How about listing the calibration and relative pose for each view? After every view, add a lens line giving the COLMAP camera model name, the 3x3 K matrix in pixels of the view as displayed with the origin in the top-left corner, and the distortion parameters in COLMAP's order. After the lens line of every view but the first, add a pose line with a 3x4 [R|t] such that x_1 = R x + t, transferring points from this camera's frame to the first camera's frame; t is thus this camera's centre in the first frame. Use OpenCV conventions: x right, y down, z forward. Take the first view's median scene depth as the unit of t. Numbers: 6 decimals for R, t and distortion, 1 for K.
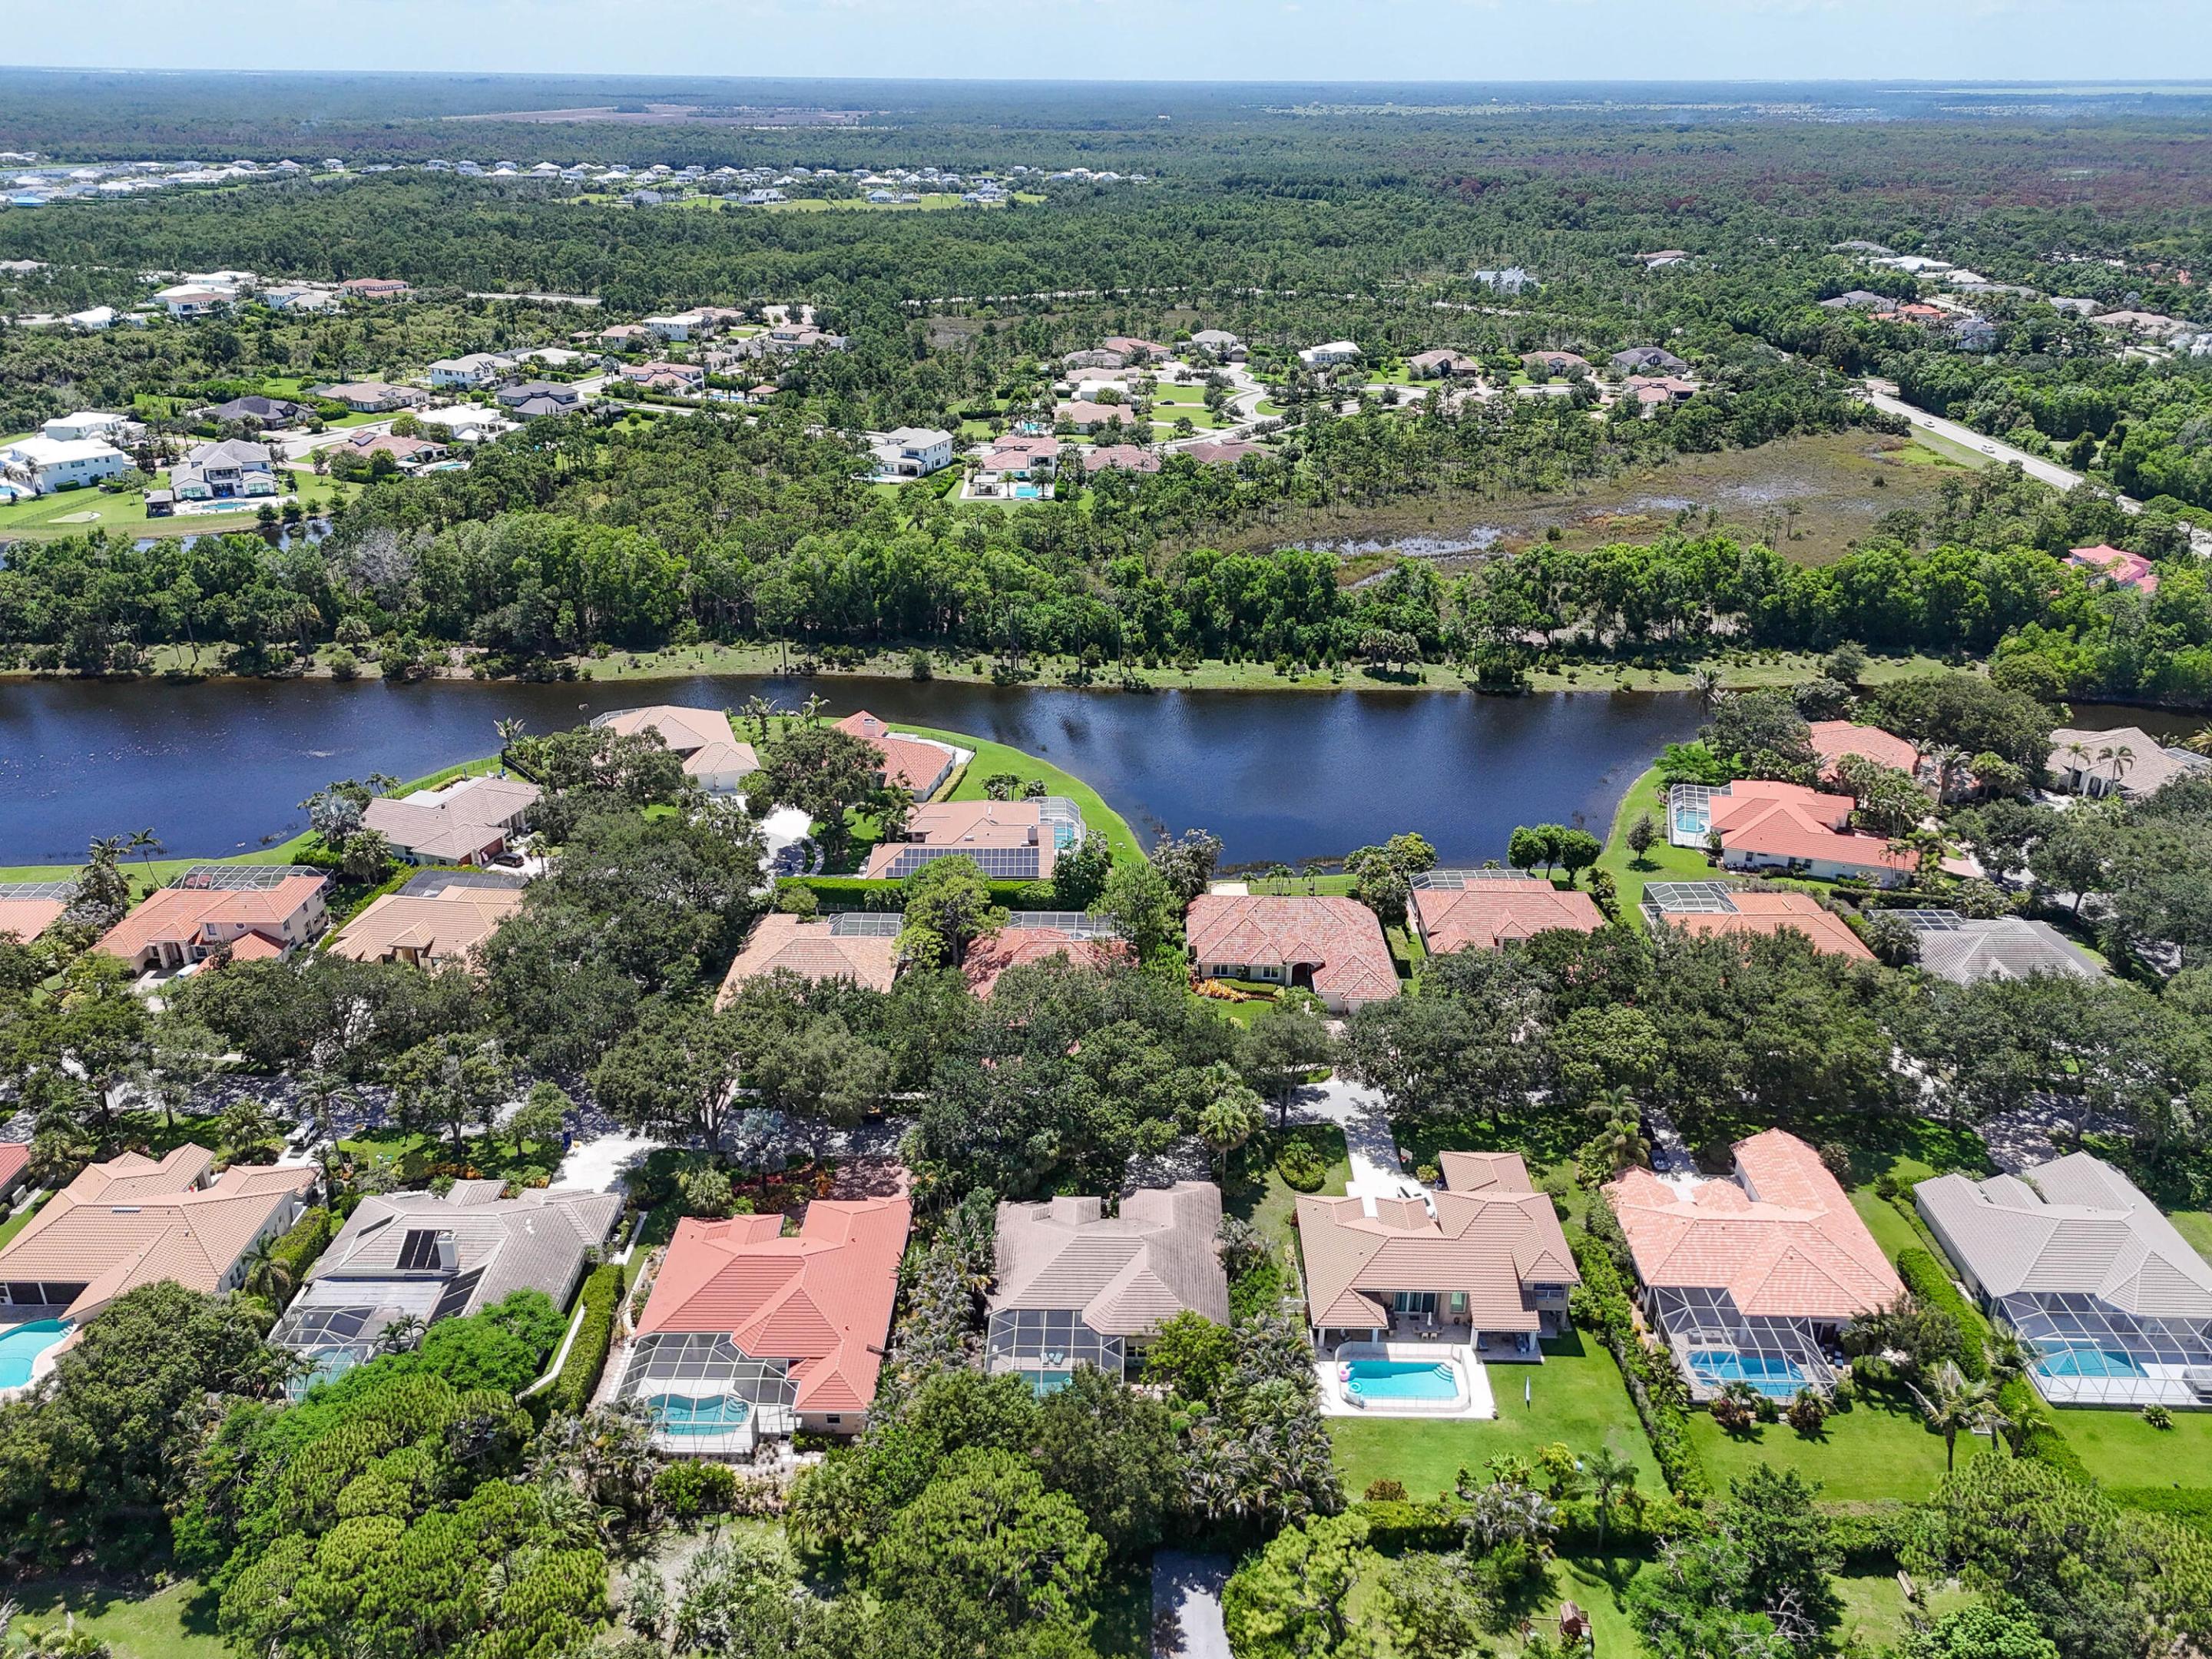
lens RADIAL K [[1621.7, 0, 1106.0], [0, 1621.7, 829.5], [0, 0, 1]] dist [0.092660, -0.093587]
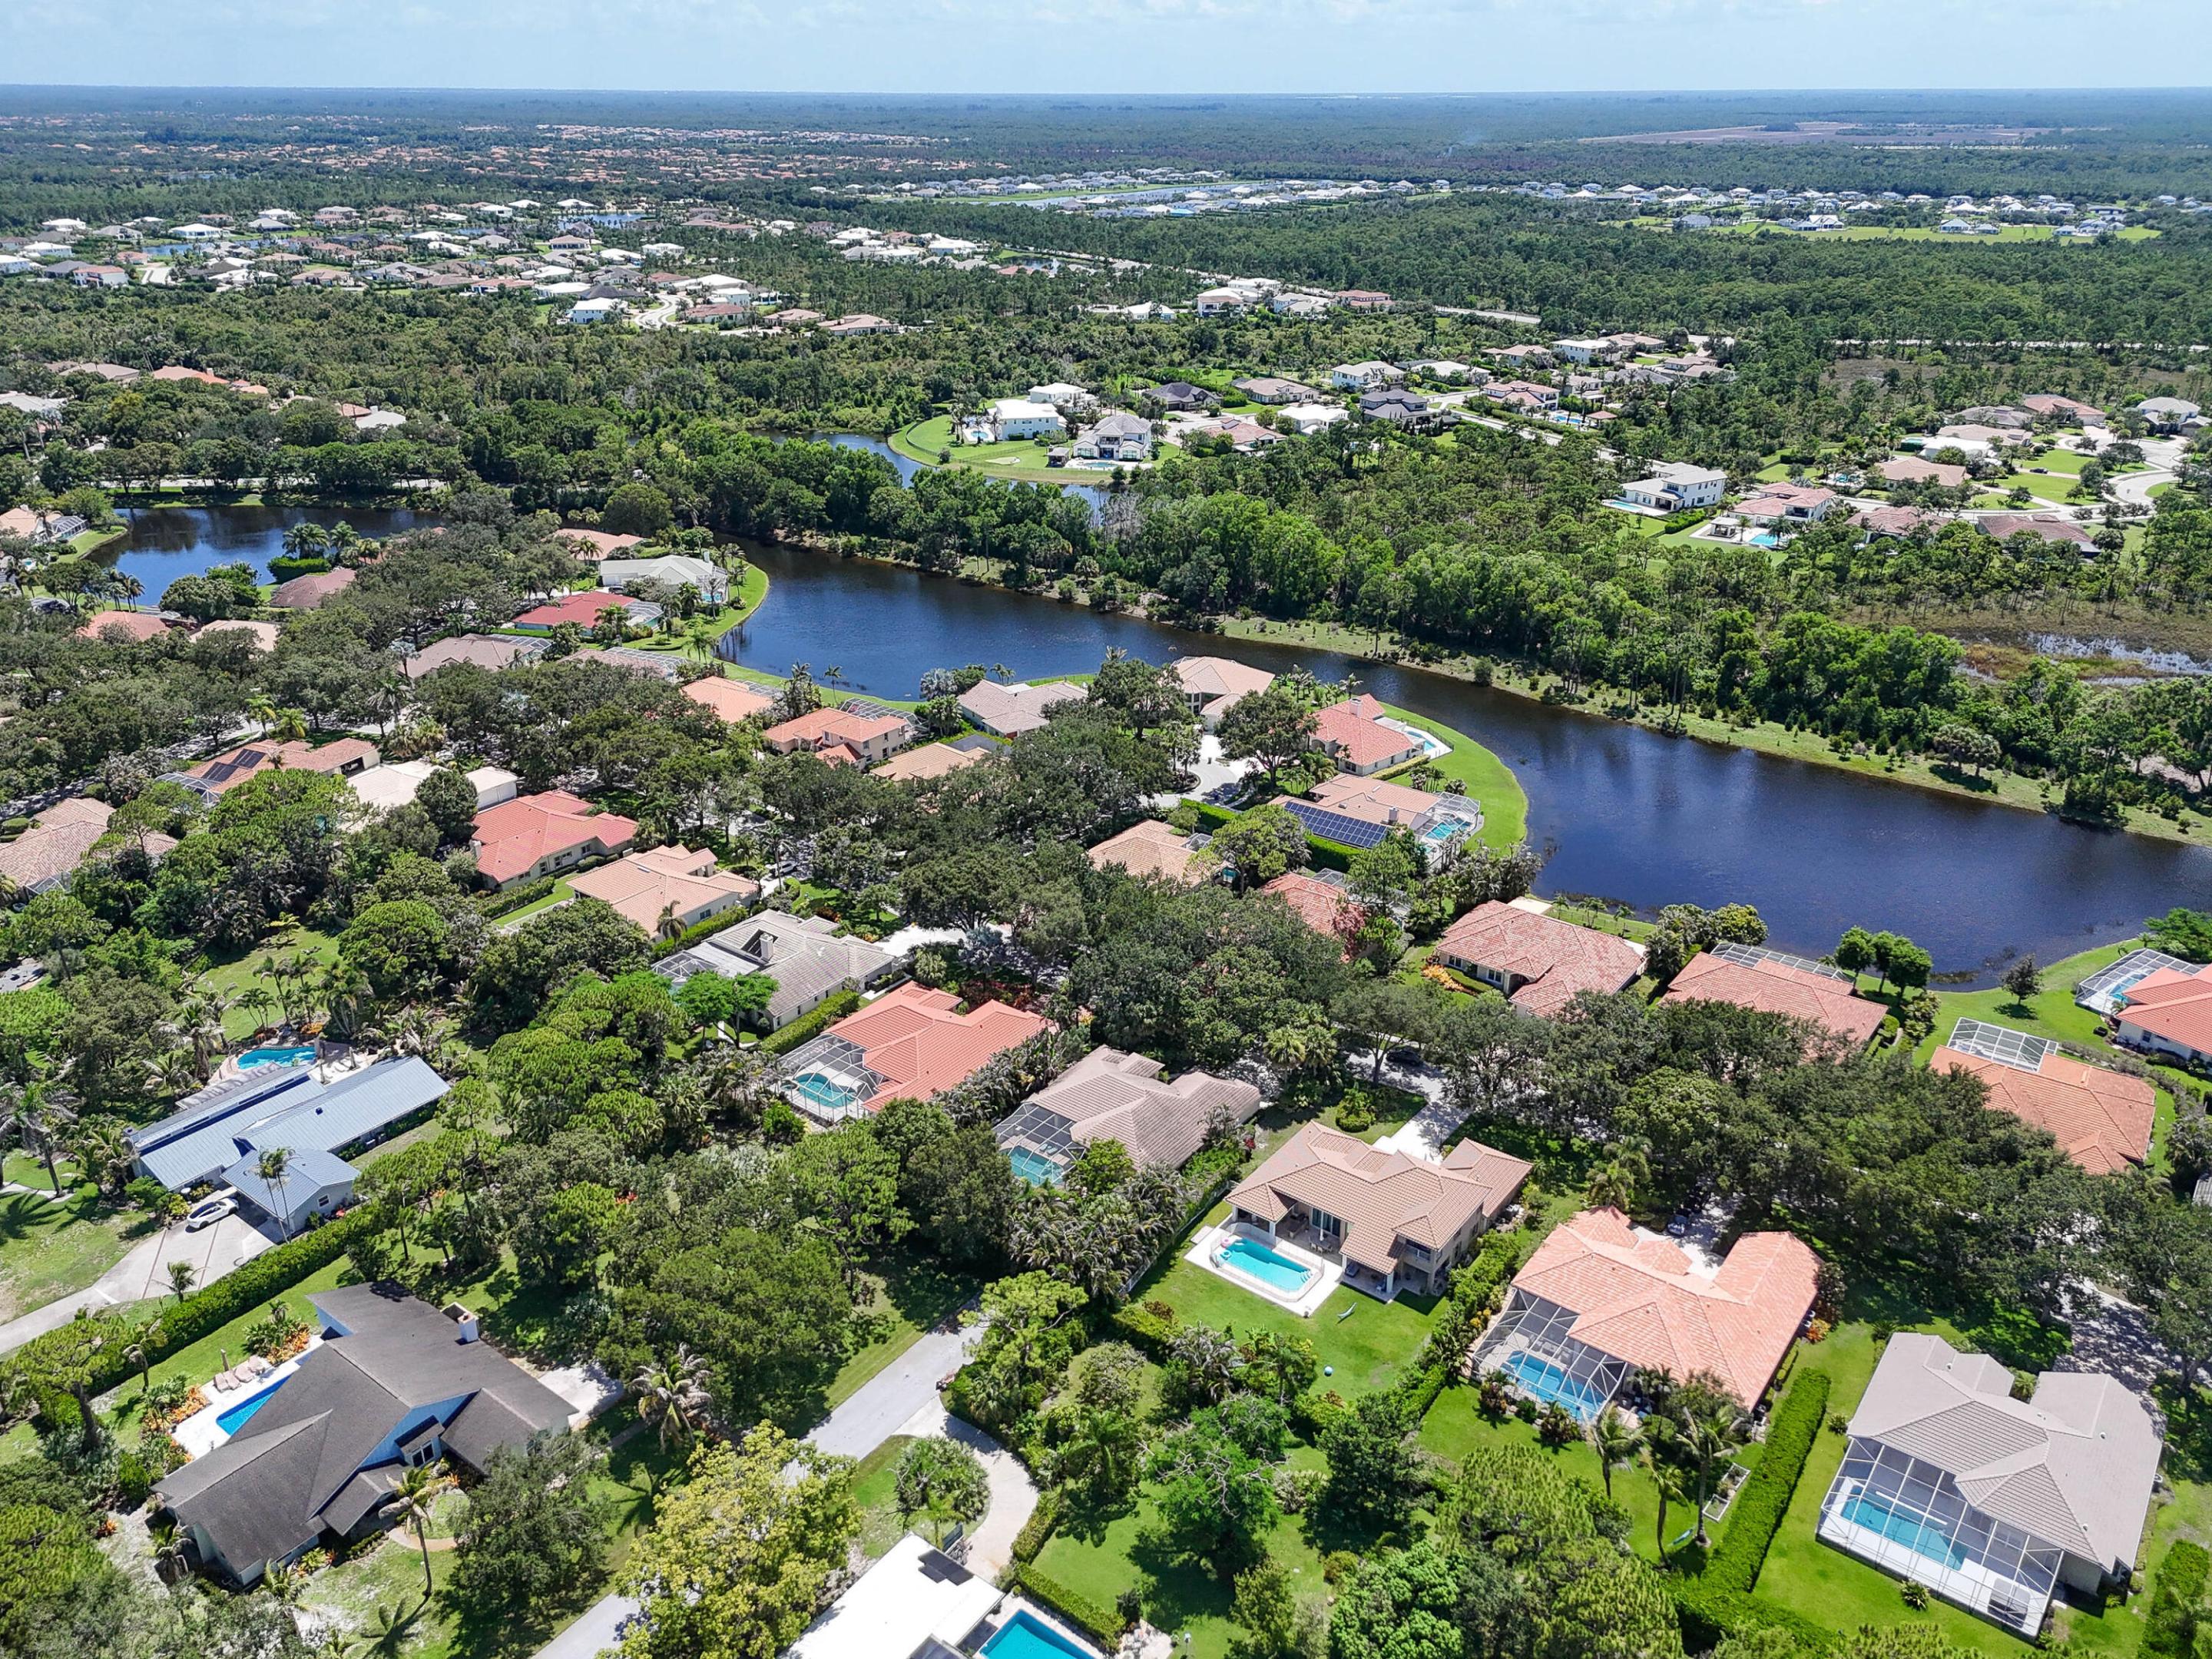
lens RADIAL K [[1621.7, 0, 1106.0], [0, 1621.7, 829.5], [0, 0, 1]] dist [0.092660, -0.093587]
pose [[0.806280, 0.239923, -0.540694, 0.456035], [-0.244623, 0.967470, 0.064516, -0.012882], [0.538584, 0.080248, 0.838742, -0.057502]]
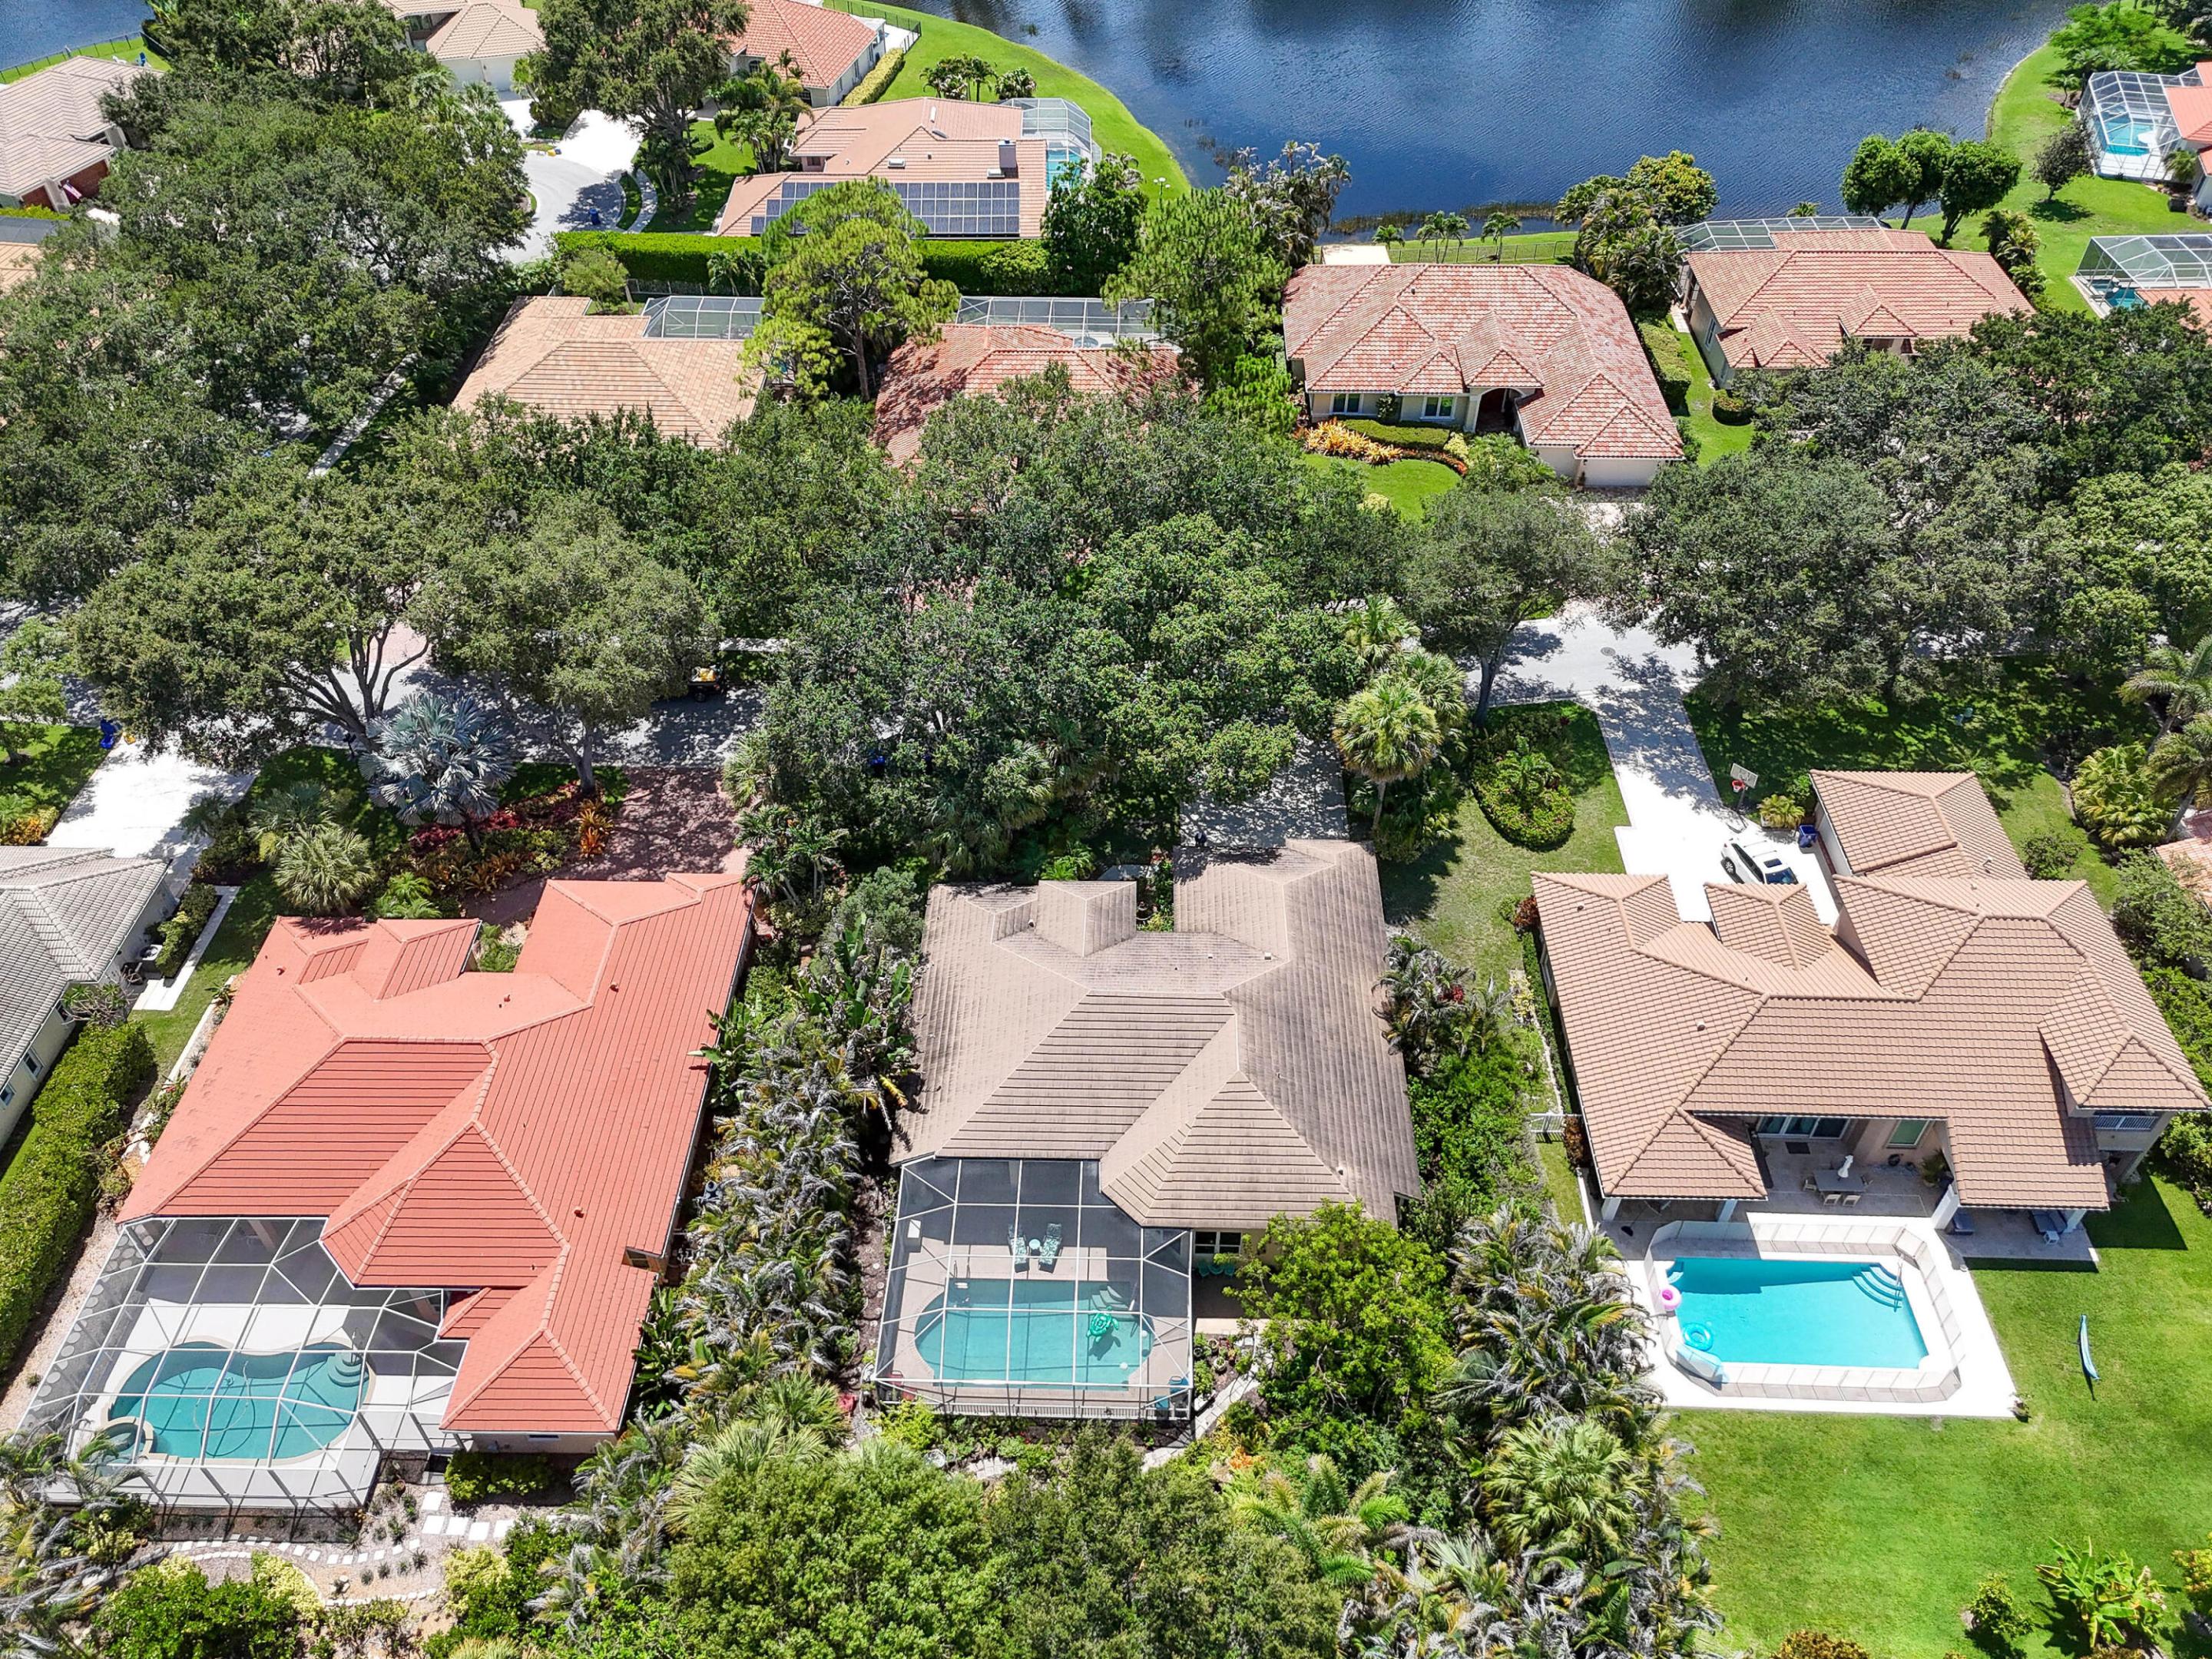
lens RADIAL K [[1660.9, 0, 1102.7], [0, 1660.9, 793.6], [0, 0, 1]] dist [0.131827, -0.187071]
pose [[0.999951, 0.002292, -0.009670, -0.006642], [0.000833, 0.950289, 0.311369, 0.035095], [0.009903, -0.311362, 0.950240, 0.417042]]
